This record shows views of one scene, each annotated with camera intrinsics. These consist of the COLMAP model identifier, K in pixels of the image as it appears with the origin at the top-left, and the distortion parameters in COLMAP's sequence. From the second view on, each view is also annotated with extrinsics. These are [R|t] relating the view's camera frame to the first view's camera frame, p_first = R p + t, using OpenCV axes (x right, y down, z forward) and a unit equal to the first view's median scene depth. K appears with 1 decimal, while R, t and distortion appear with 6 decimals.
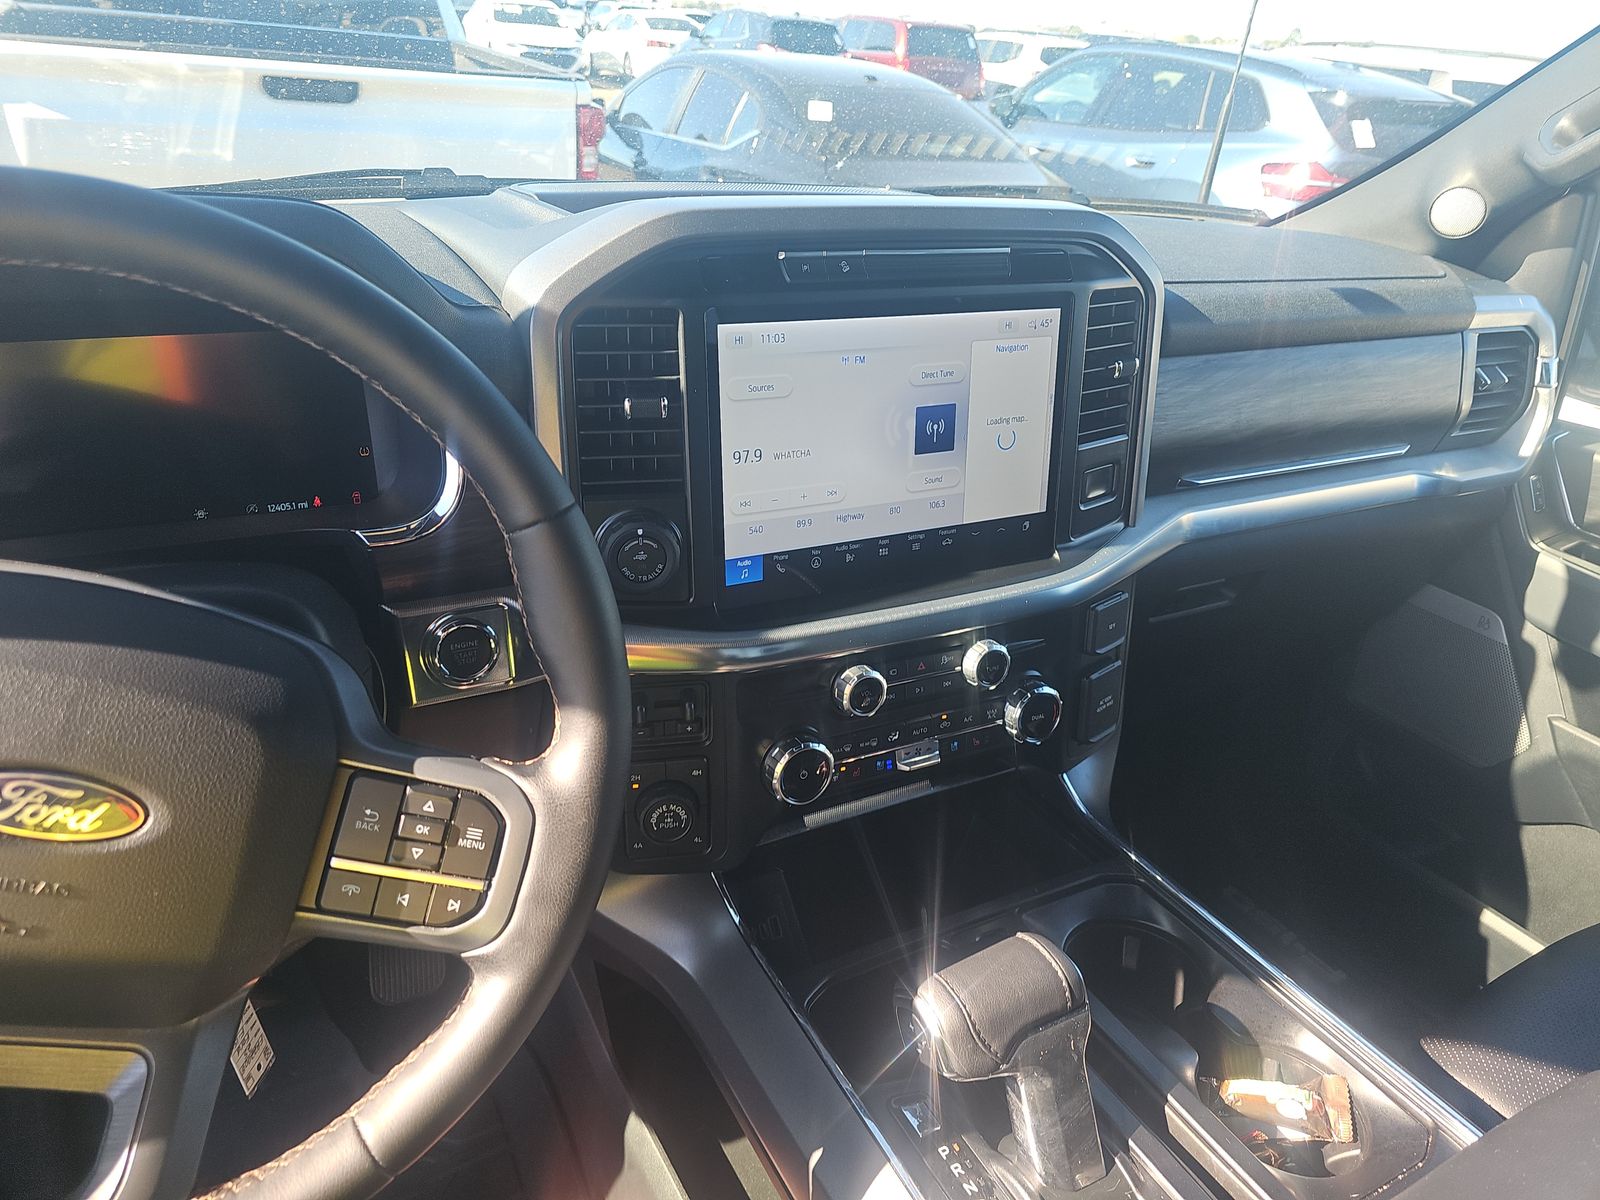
lens RADIAL K [[1041.1, 0, 800.7], [0, 1041.1, 584.3], [0, 0, 1]] dist [0.050974, -0.040583]
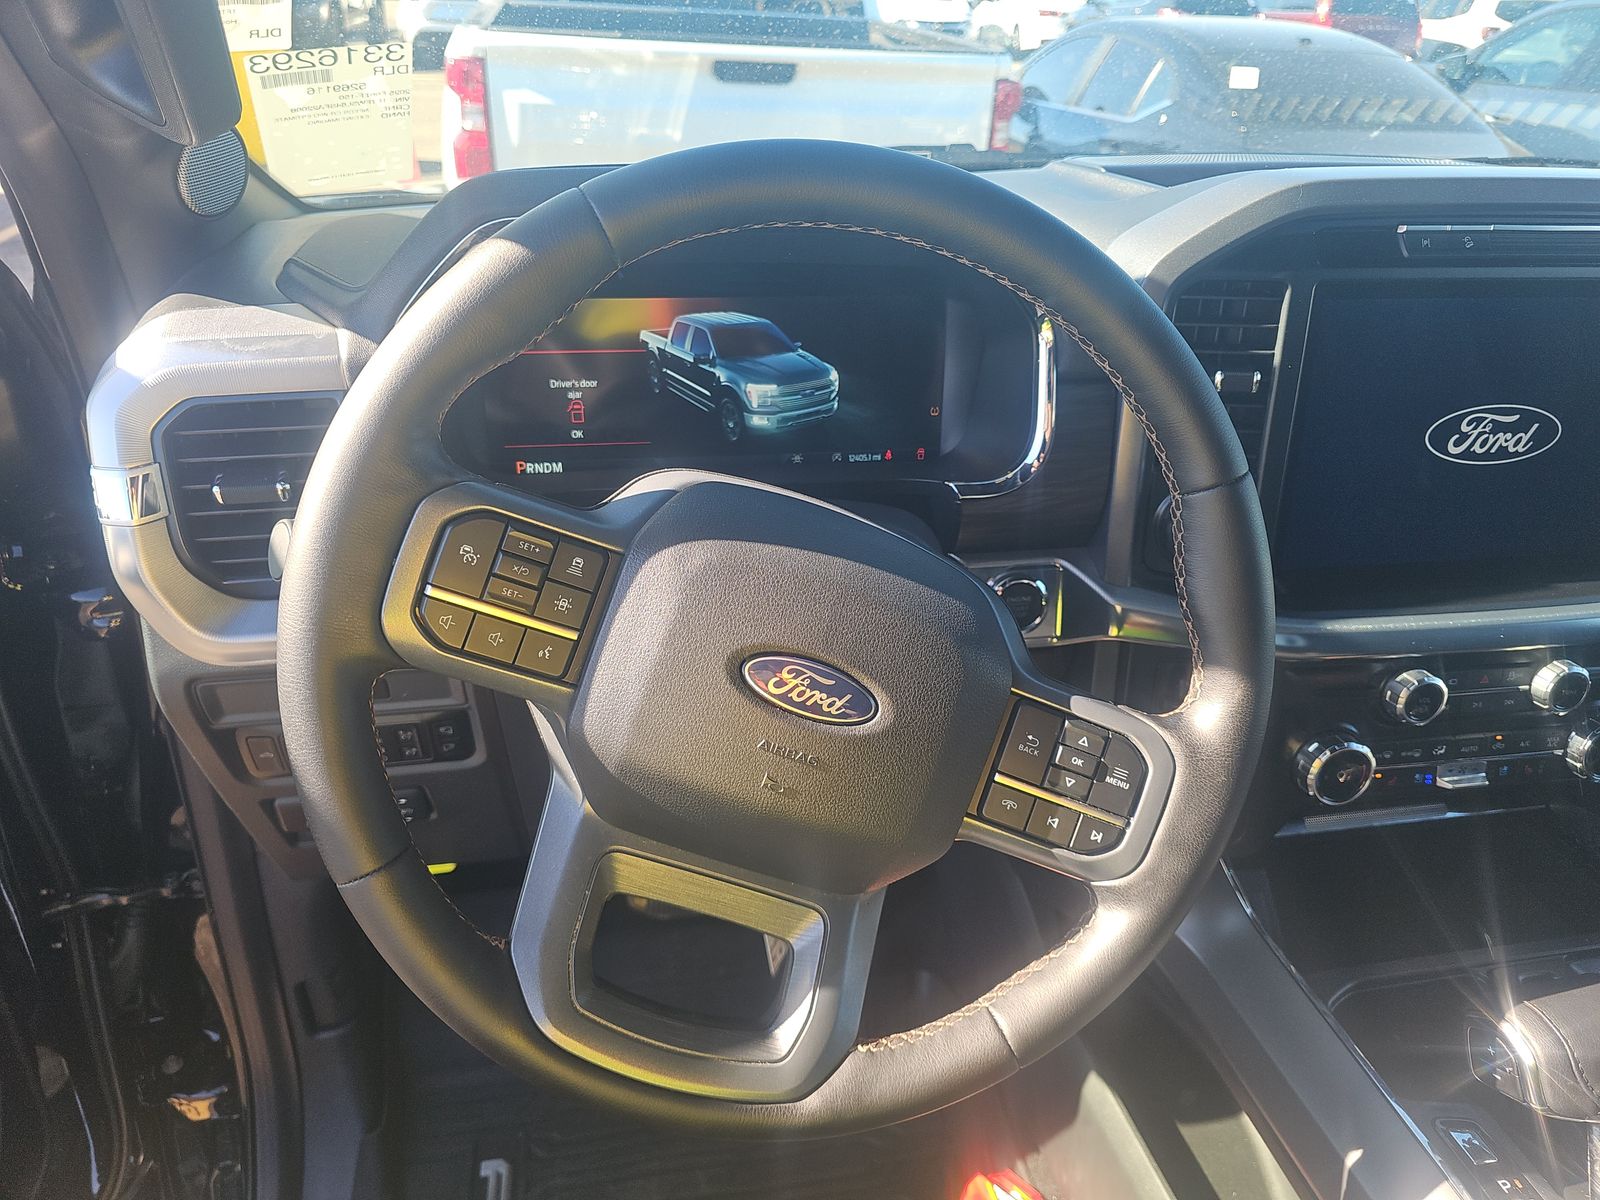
lens RADIAL K [[1057.6, 0, 791.5], [0, 1057.6, 598.5], [0, 0, 1]] dist [0.047727, -0.045839]
pose [[0.956053, 0.110266, -0.271668, -0.228736], [-0.103234, 0.993849, 0.040089, 0.033953], [0.274417, -0.010282, 0.961556, -0.080617]]
